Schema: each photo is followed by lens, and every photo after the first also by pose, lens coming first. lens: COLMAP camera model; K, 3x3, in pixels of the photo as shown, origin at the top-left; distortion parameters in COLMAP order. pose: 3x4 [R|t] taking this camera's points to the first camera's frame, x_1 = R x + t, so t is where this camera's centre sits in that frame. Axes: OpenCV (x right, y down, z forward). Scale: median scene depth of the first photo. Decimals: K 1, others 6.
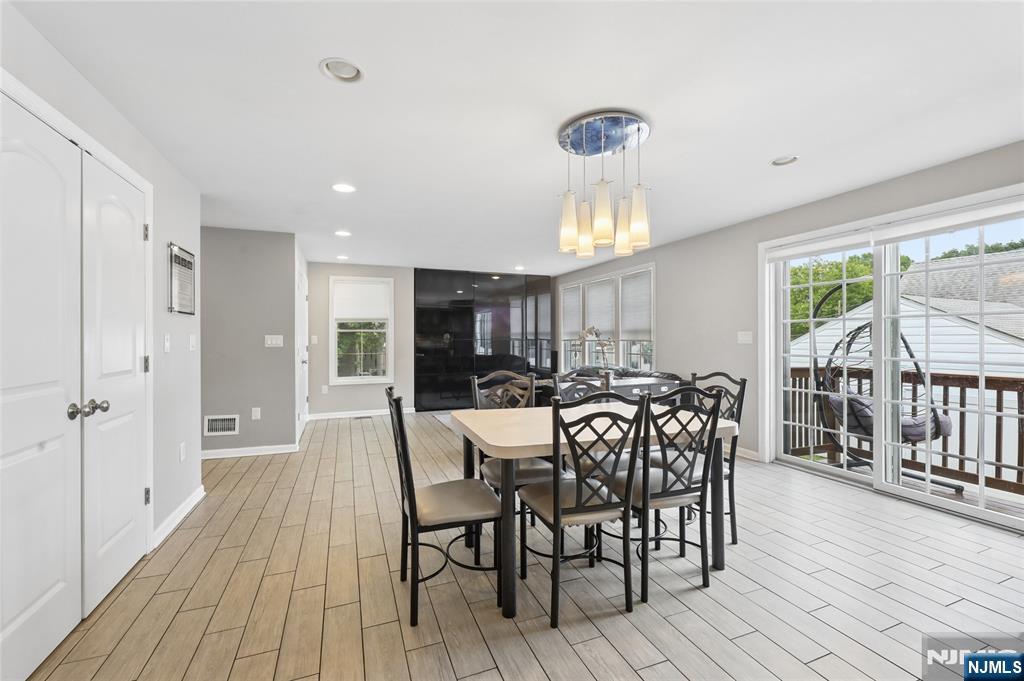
lens RADIAL K [[427.2, 0, 512.0], [0, 427.2, 340.5], [0, 0, 1]] dist [0.002432, 0.000027]
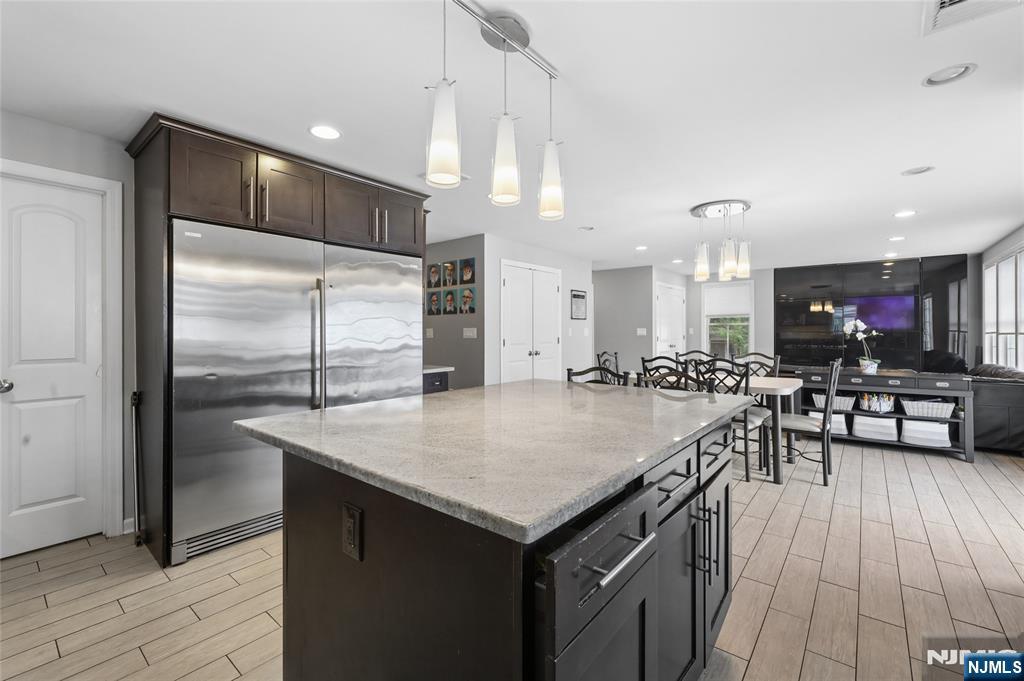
lens RADIAL K [[427.6, 0, 507.3], [0, 427.6, 334.6], [0, 0, 1]] dist [-0.001201, -0.000187]
pose [[0.488079, 0.009524, -0.872748, 0.807644], [-0.003928, 0.999954, 0.008715, -0.000792], [0.872791, -0.000826, 0.488094, -0.341135]]
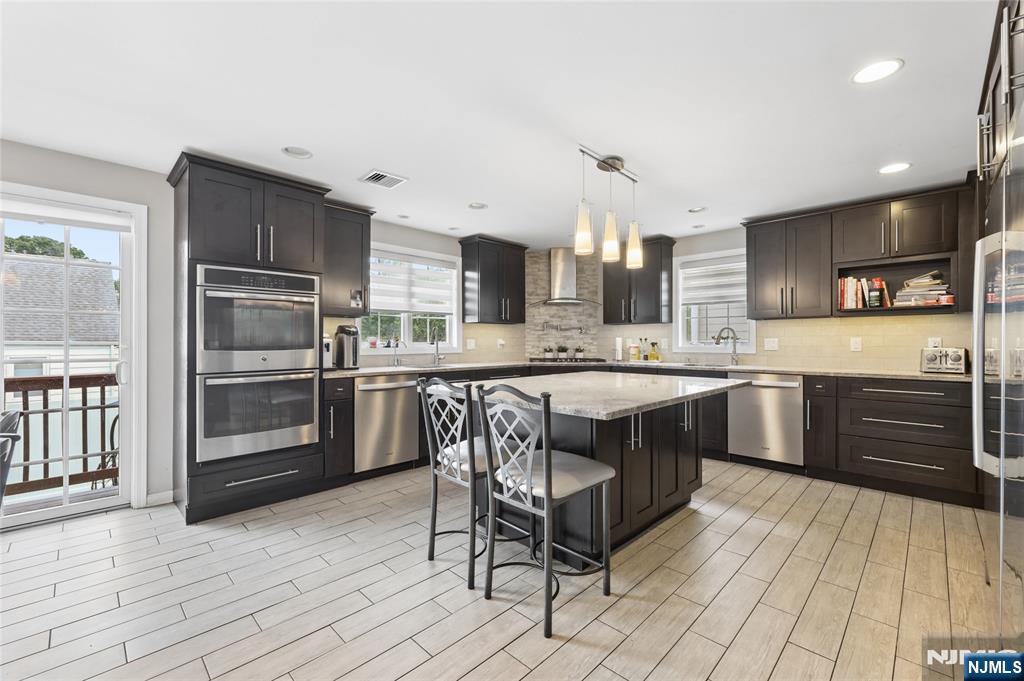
lens RADIAL K [[424.5, 0, 509.3], [0, 424.5, 340.1], [0, 0, 1]] dist [-0.000435, -0.000109]
pose [[-0.401200, 0.007057, 0.915963, -0.185161], [0.006301, 0.999968, -0.004944, 0.012087], [-0.915969, 0.003788, -0.401232, 0.334703]]
